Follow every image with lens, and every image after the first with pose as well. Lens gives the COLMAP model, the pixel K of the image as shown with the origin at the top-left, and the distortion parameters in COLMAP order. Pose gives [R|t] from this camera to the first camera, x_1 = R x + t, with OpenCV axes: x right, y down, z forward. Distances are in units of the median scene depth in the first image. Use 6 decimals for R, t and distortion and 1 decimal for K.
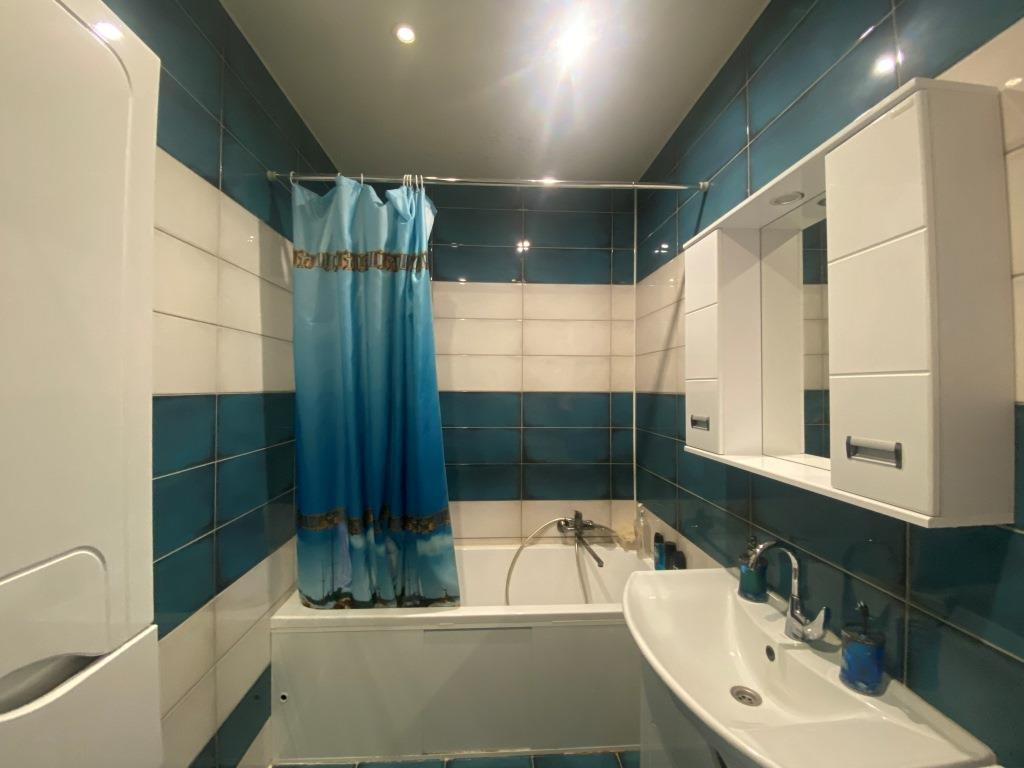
lens RADIAL K [[402.2, 0, 512.0], [0, 402.2, 384.0], [0, 0, 1]] dist [0.025464, -0.023396]
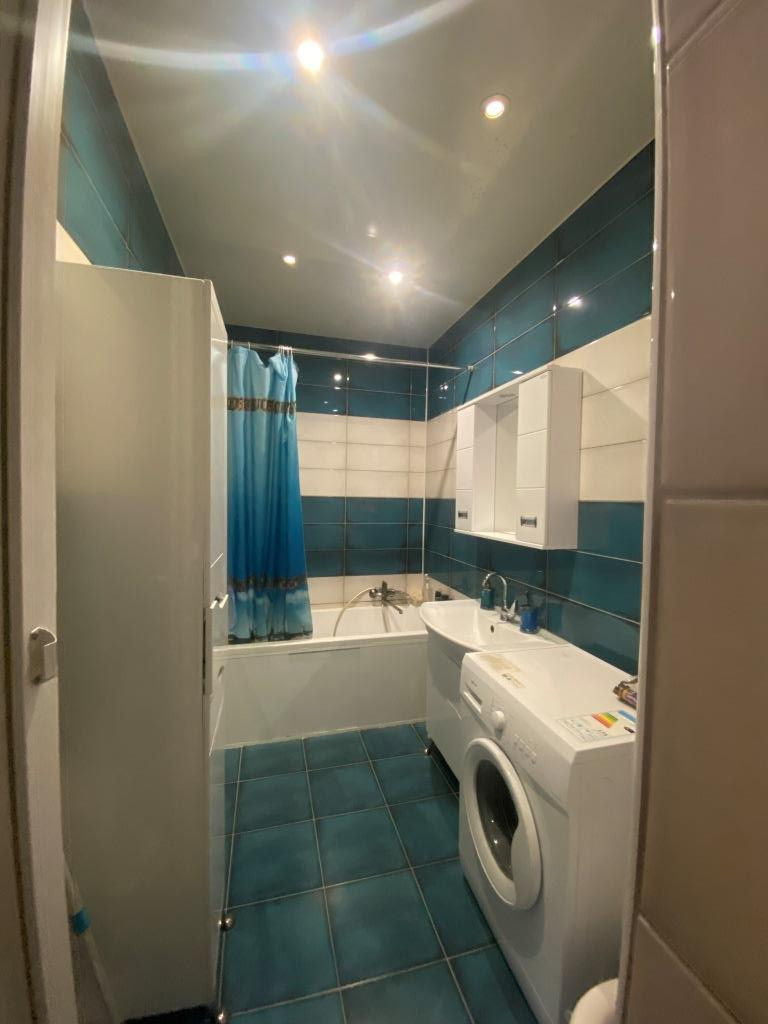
lens RADIAL K [[402.2, 0, 384.0], [0, 402.2, 512.0], [0, 0, 1]] dist [0.025464, -0.023396]
pose [[0.977118, 0.006611, 0.212595, -0.196258], [-0.016525, 0.998855, 0.044890, 0.010209], [-0.212055, -0.047376, 0.976109, -0.515759]]
